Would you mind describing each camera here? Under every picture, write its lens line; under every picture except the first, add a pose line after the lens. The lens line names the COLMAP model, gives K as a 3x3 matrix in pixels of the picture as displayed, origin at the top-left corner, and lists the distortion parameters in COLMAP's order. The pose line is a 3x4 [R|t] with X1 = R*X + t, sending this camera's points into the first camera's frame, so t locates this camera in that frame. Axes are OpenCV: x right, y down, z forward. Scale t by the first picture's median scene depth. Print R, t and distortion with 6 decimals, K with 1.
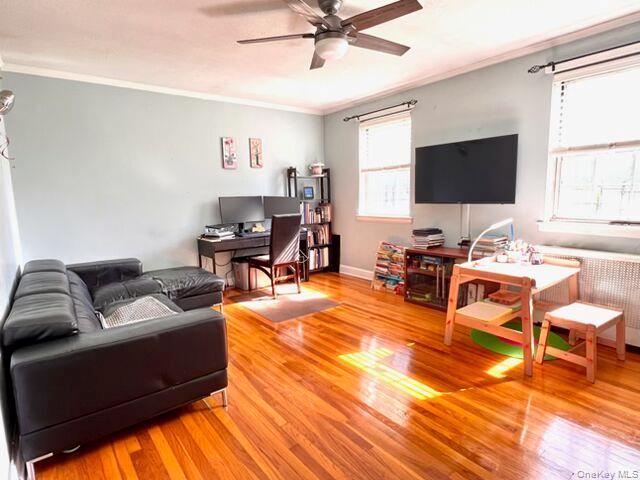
lens RADIAL K [[358.2, 0, 317.9], [0, 358.2, 241.1], [0, 0, 1]] dist [0.000257, -0.000184]
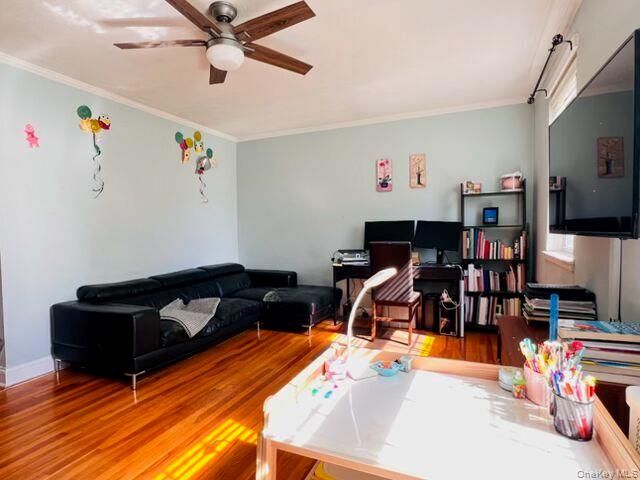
lens RADIAL K [[358.2, 0, 317.9], [0, 358.2, 241.1], [0, 0, 1]] dist [0.000257, -0.000184]
pose [[0.479095, 0.048698, -0.876411, 0.526945], [-0.112534, 0.993628, -0.006306, -0.051332], [0.870520, 0.101647, 0.481522, 0.439111]]
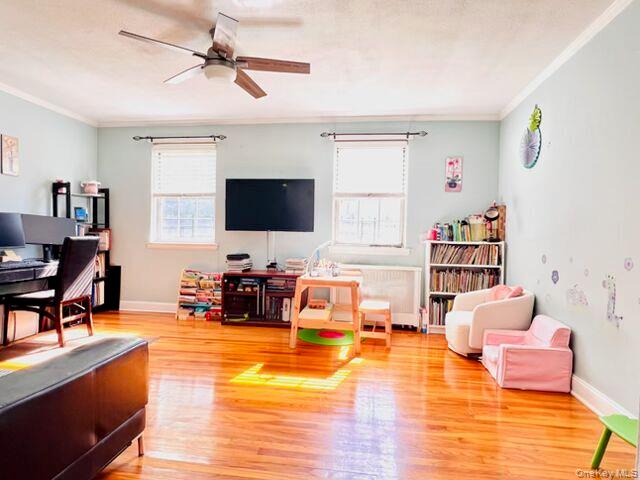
lens RADIAL K [[368.0, 0, 320.0], [0, 368.0, 240.0], [0, 0, 1]] dist [-0.002281, -0.000823]
pose [[0.709118, 0.025579, 0.704625, -0.276930], [0.056046, 0.994135, -0.092492, 0.037113], [-0.702859, 0.105079, 0.703526, 0.040435]]
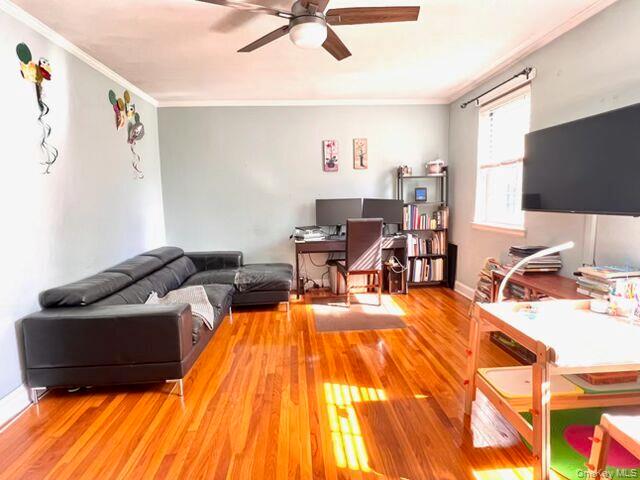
lens RADIAL K [[358.2, 0, 317.9], [0, 358.2, 241.1], [0, 0, 1]] dist [0.000257, -0.000184]
pose [[0.828263, 0.073245, -0.555531, 0.316918], [-0.070962, 0.997149, 0.025671, -0.031206], [0.555827, 0.018159, 0.831099, 0.155035]]
